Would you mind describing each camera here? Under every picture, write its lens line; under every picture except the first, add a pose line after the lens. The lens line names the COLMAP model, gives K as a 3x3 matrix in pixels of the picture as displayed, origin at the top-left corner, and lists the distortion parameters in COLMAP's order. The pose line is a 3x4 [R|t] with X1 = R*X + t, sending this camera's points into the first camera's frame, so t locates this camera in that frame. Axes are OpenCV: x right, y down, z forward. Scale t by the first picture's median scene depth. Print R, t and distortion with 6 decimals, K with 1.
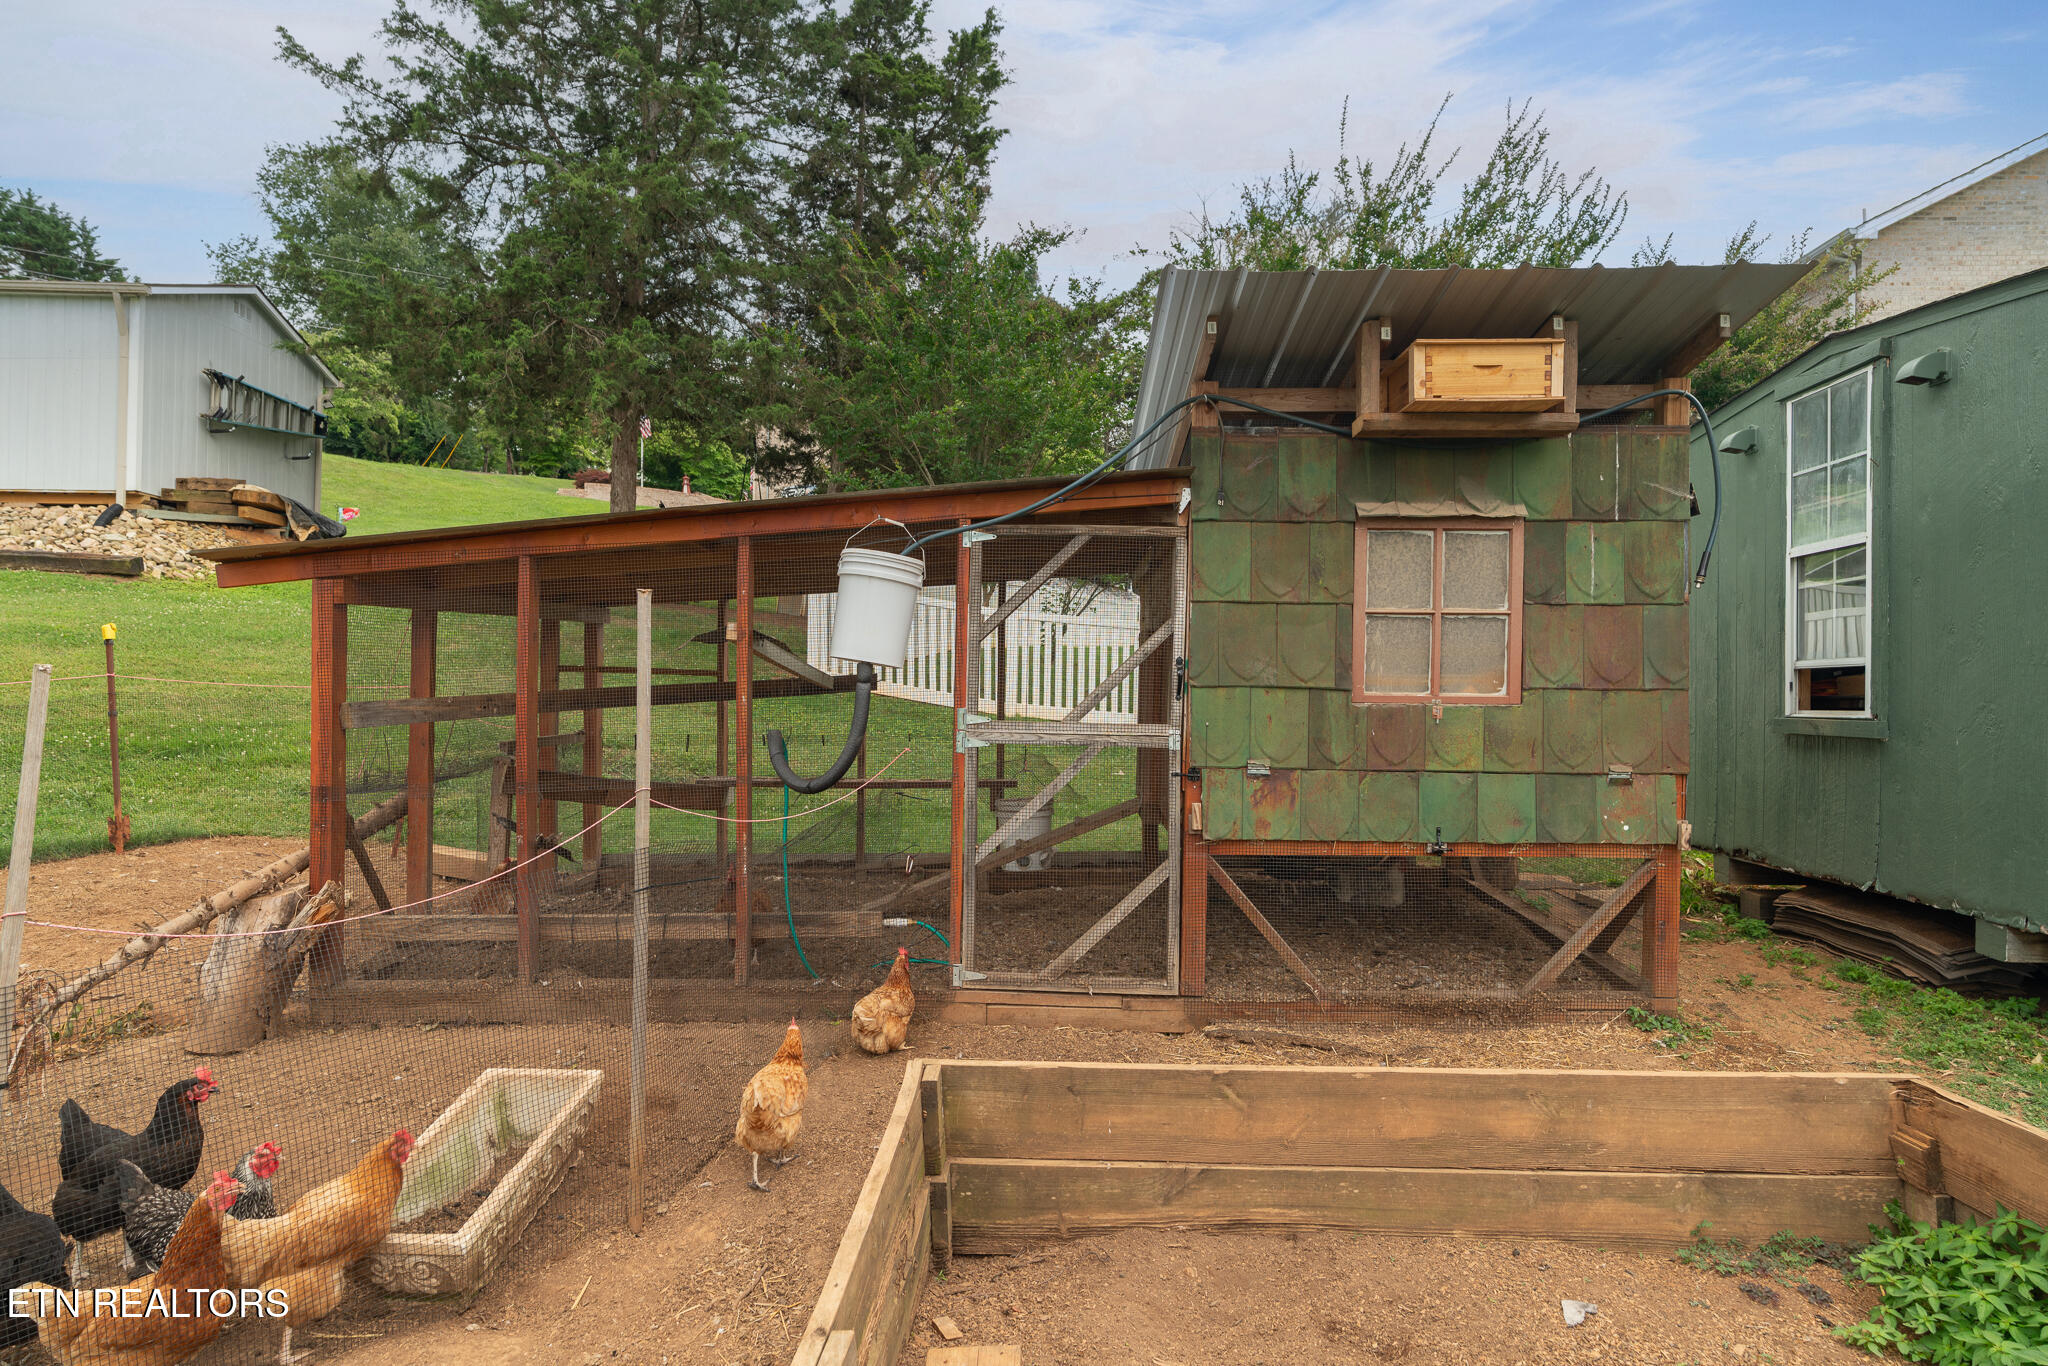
lens RADIAL K [[1150.4, 0, 1033.6], [0, 1150.4, 691.0], [0, 0, 1]] dist [-0.002189, 0.001135]
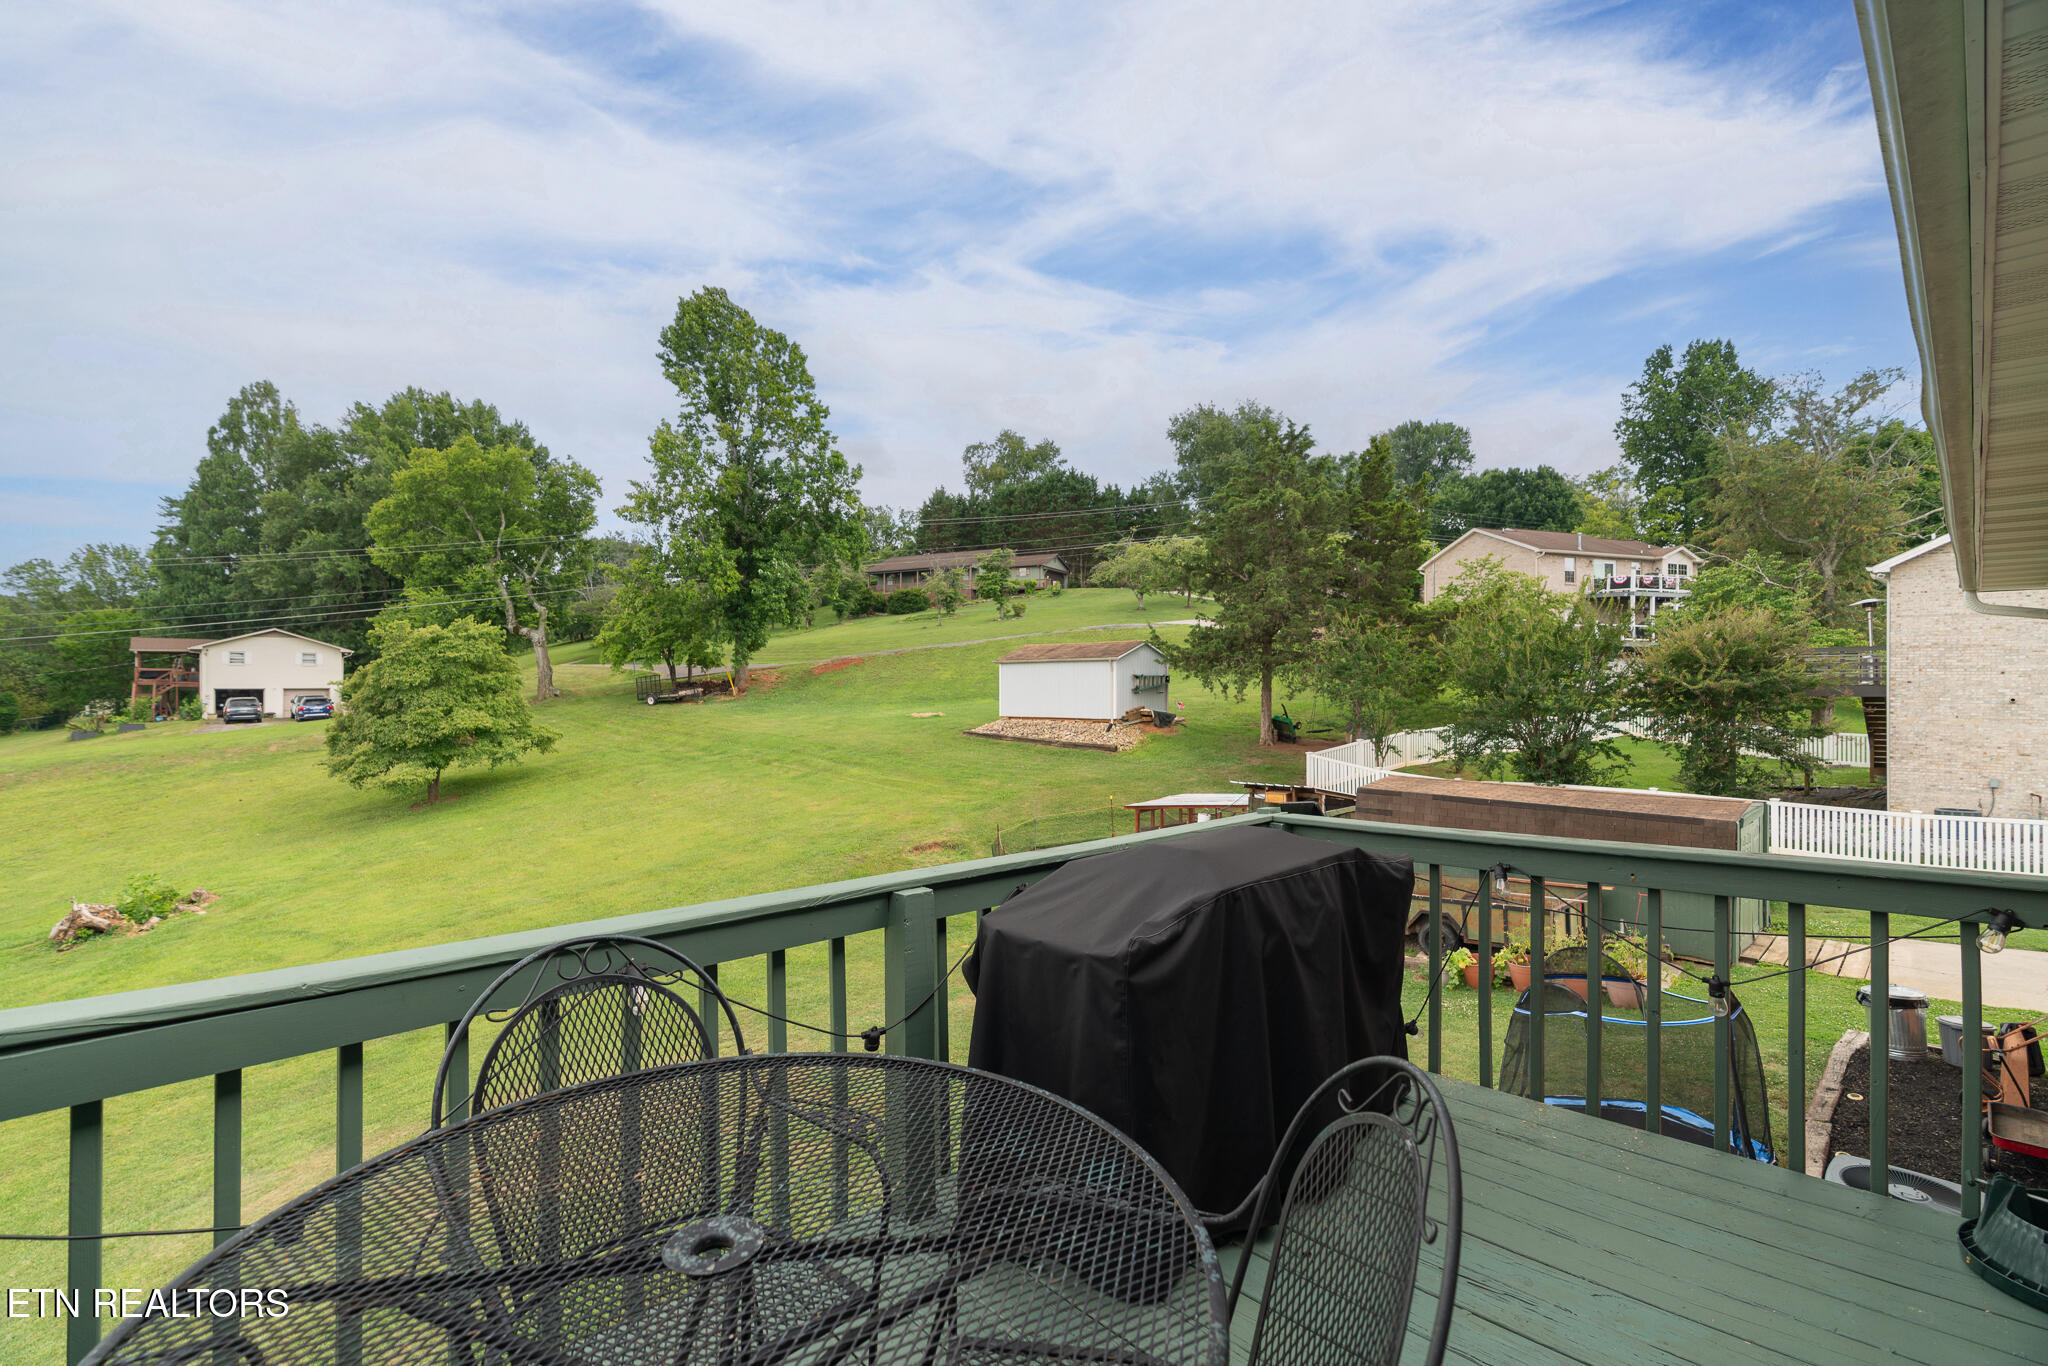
lens RADIAL K [[931.4, 0, 1044.4], [0, 931.4, 685.5], [0, 0, 1]] dist [-0.002577, 0.003434]
pose [[0.736763, -0.014833, -0.675989, 0.808217], [0.012461, 0.999887, -0.008359, -0.232893], [0.676037, -0.002265, 0.736864, -1.020675]]
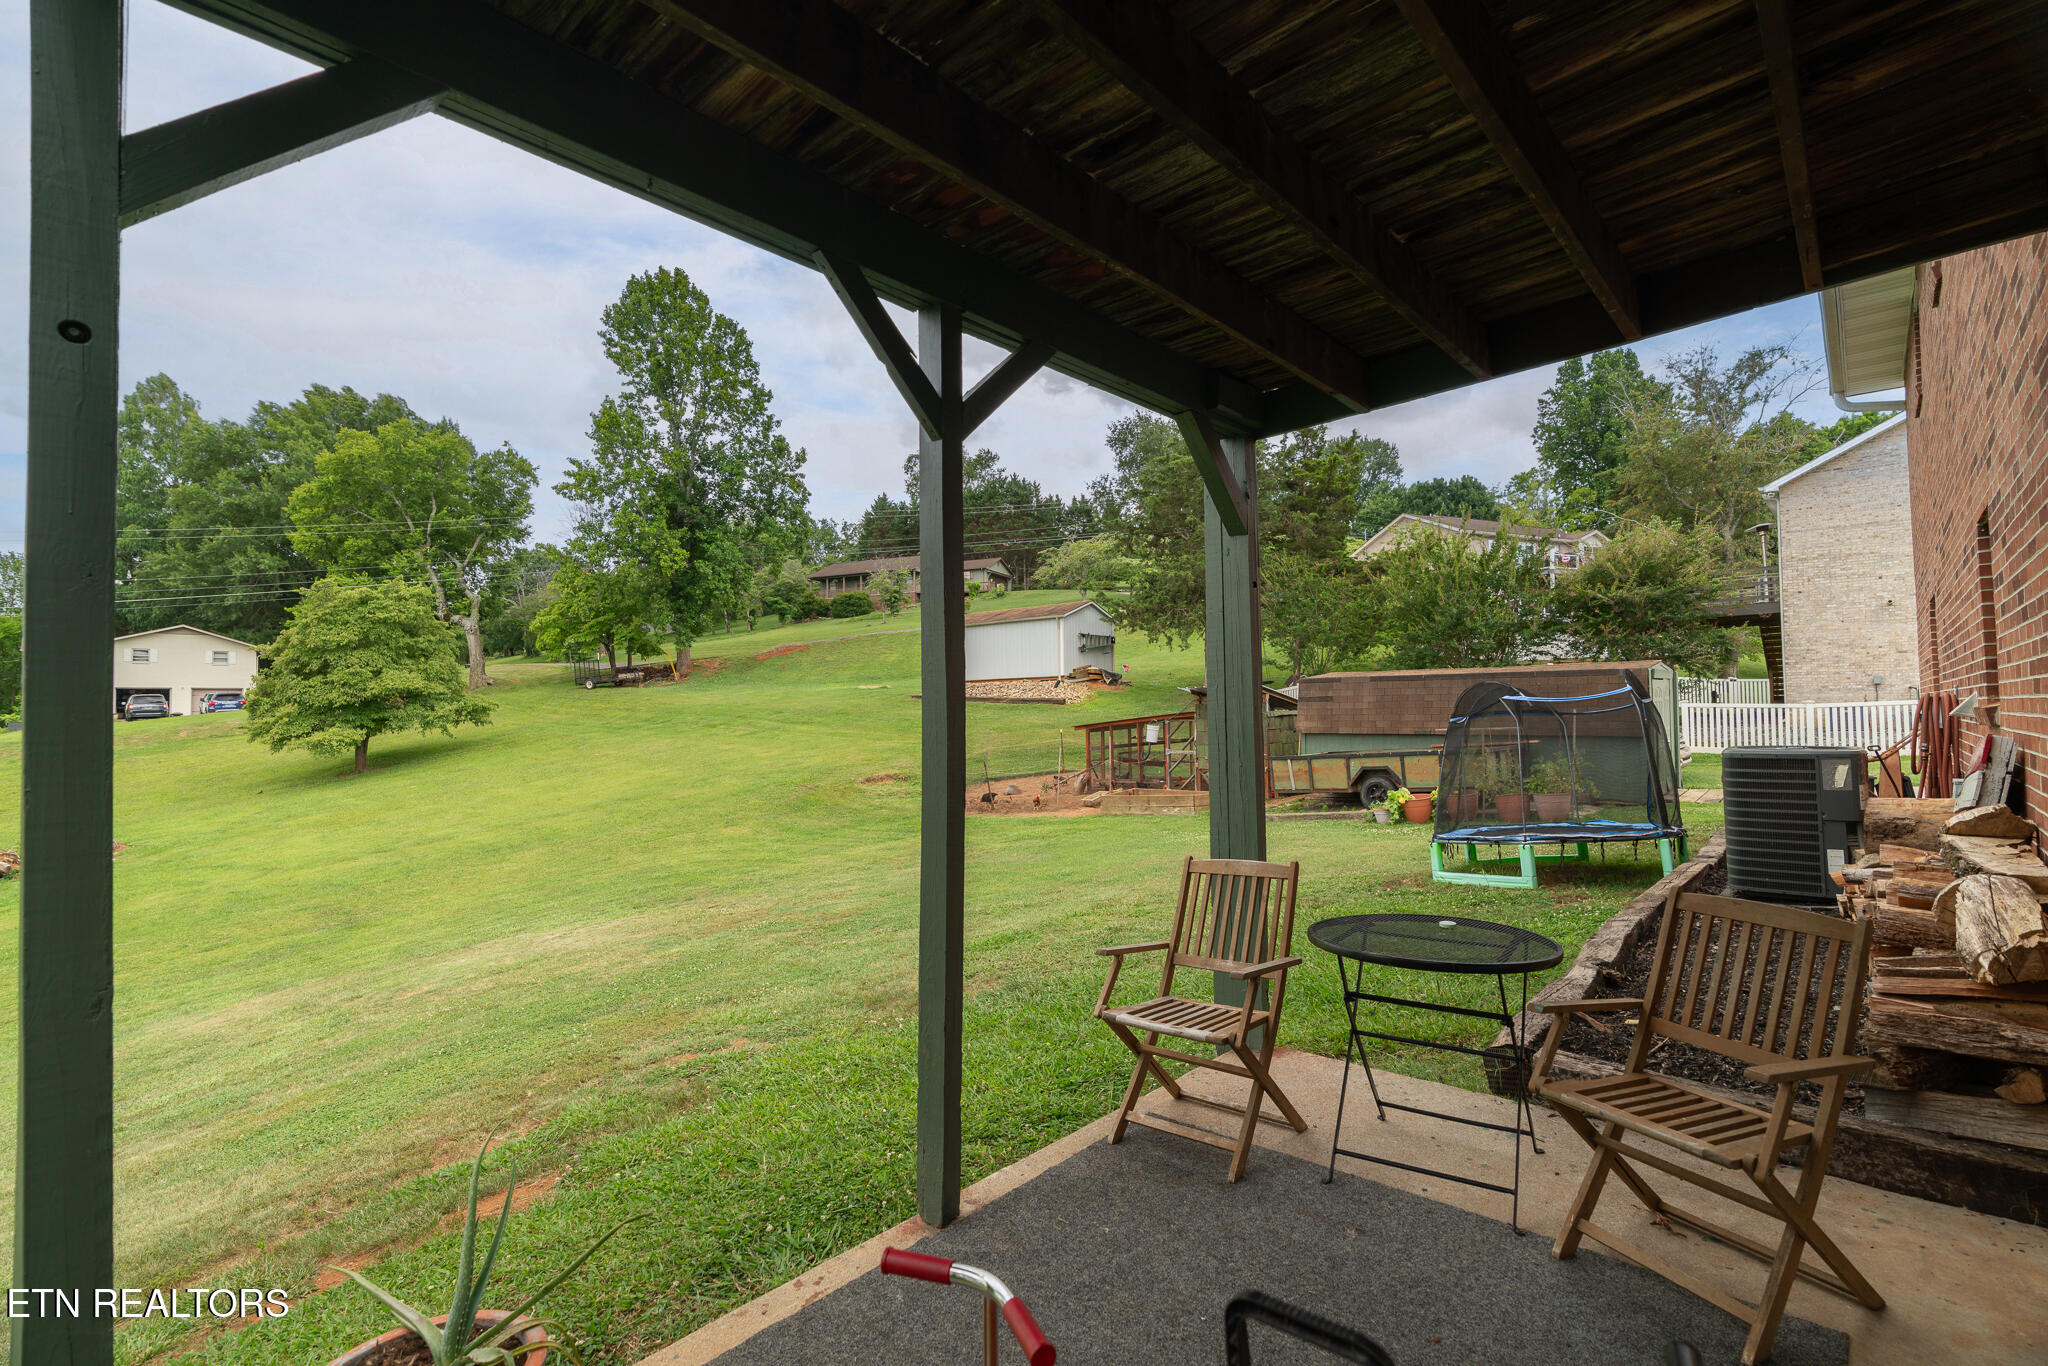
lens RADIAL K [[931.4, 0, 1044.5], [0, 931.4, 678.0], [0, 0, 1]] dist [-0.002577, 0.003434]
pose [[0.776050, -0.047087, -0.628911, 0.812438], [0.026493, 0.998763, -0.042088, -0.051454], [0.630115, 0.016001, 0.776337, -1.050188]]
